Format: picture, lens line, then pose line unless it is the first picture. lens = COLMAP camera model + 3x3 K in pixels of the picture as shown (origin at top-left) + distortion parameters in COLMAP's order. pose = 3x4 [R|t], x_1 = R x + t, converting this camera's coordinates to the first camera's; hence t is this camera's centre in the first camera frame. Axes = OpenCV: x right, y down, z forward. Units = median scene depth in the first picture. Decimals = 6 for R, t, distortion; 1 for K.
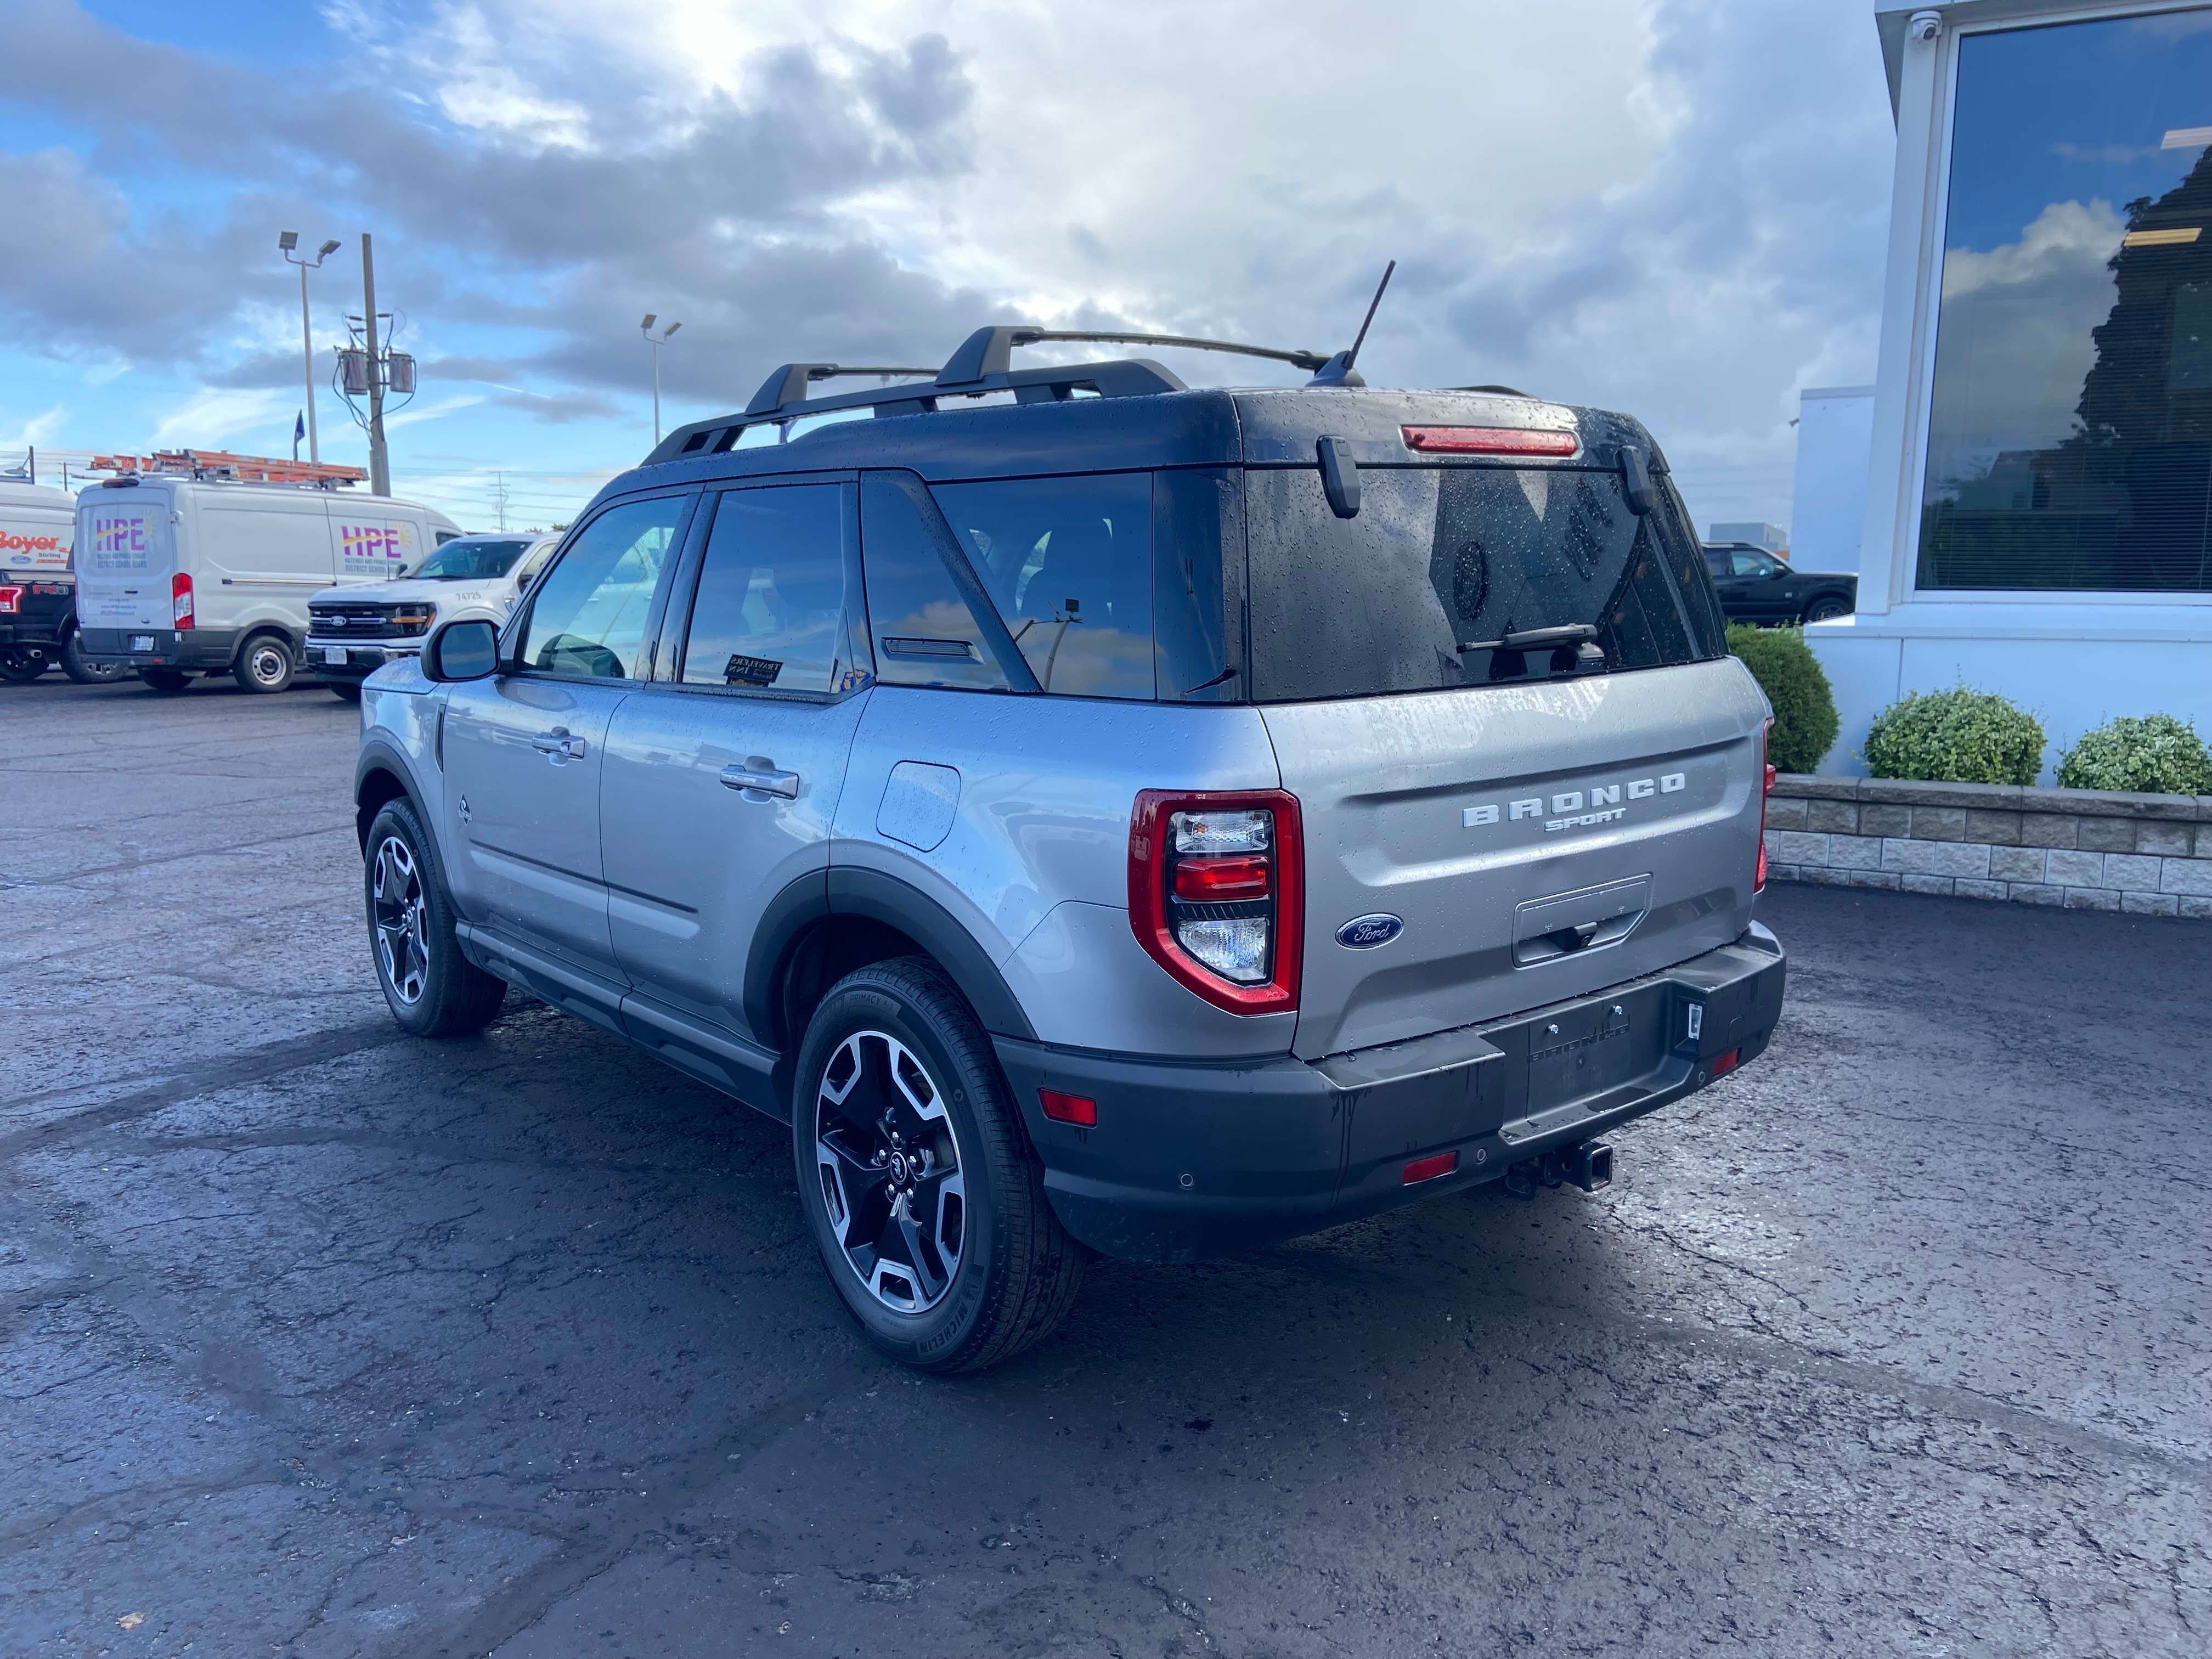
lens RADIAL K [[1723.1, 0, 1090.0], [0, 1723.1, 827.2], [0, 0, 1]] dist [0.145601, -0.254543]
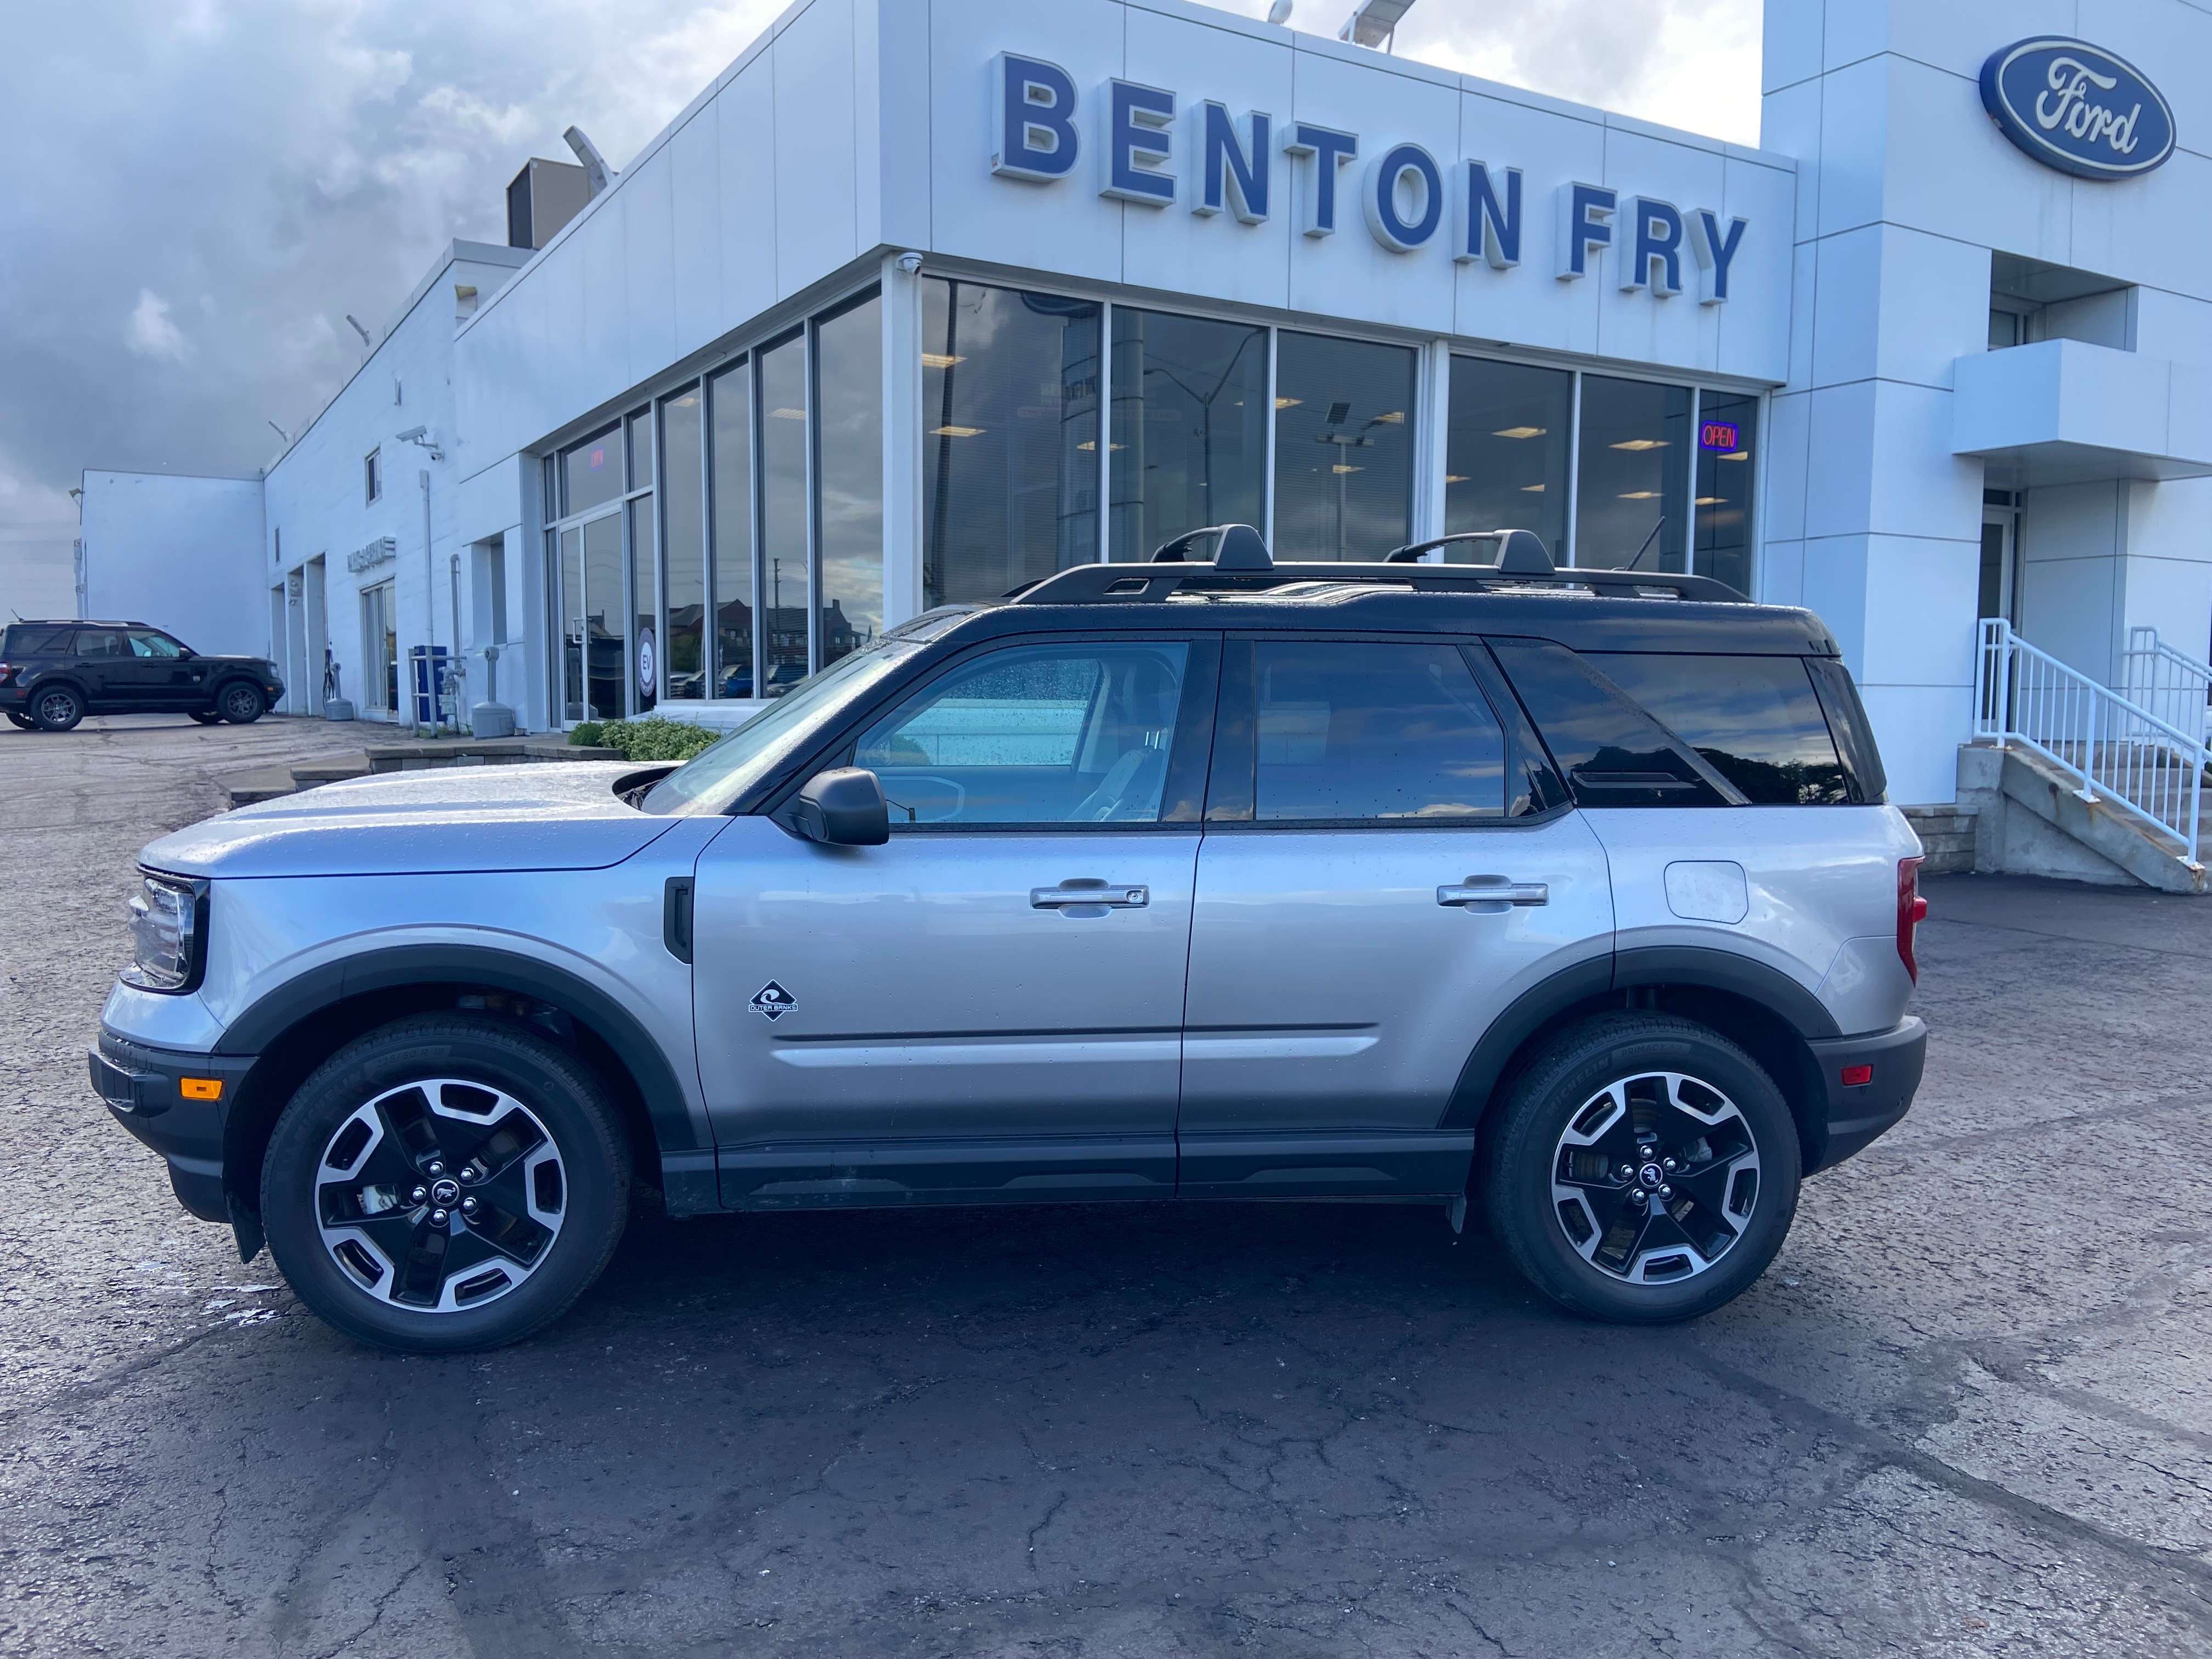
lens RADIAL K [[1723.1, 0, 1090.0], [0, 1723.1, 827.2], [0, 0, 1]] dist [0.145601, -0.254543]
pose [[0.486258, -0.061381, 0.871657, -1.462670], [0.106033, 0.994303, 0.010867, -0.124654], [-0.867358, 0.087140, 0.489997, 0.705593]]
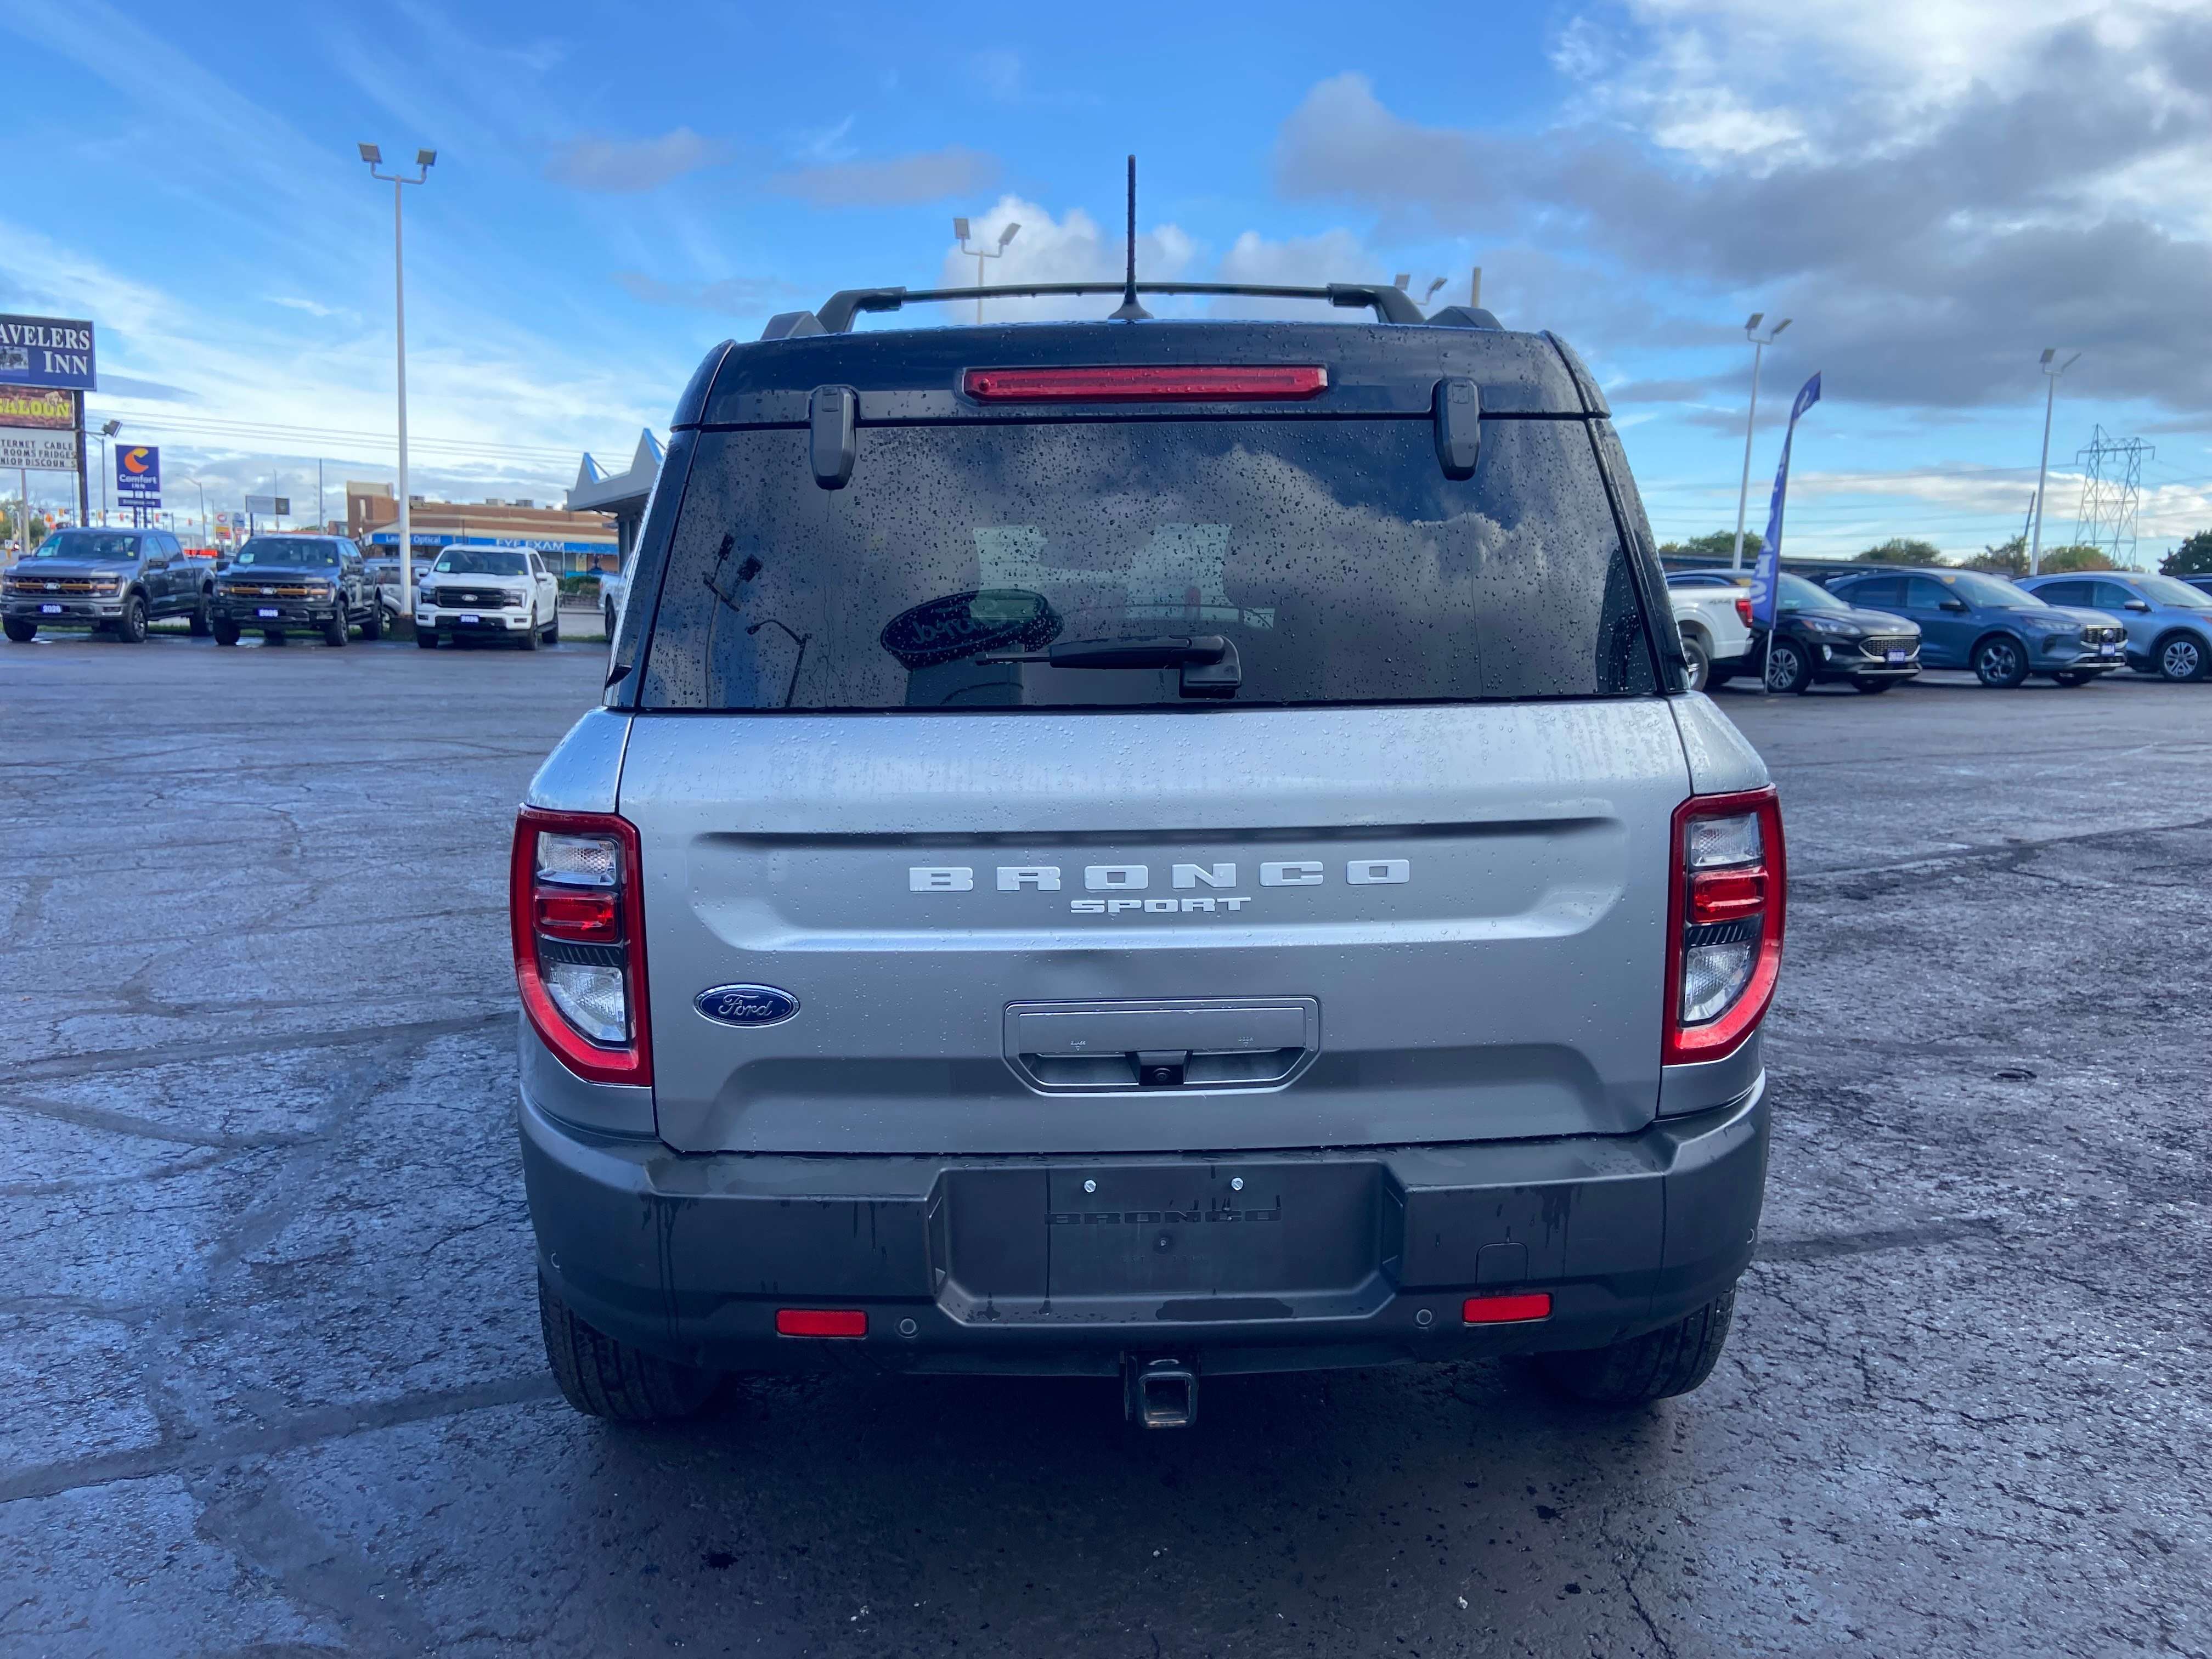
lens RADIAL K [[1723.1, 0, 1090.0], [0, 1723.1, 827.2], [0, 0, 1]] dist [0.145601, -0.254543]
pose [[0.785146, 0.090316, -0.612690, 0.656491], [-0.098374, 0.994936, 0.020599, -0.045554], [0.611448, 0.044099, 0.790055, 0.396691]]
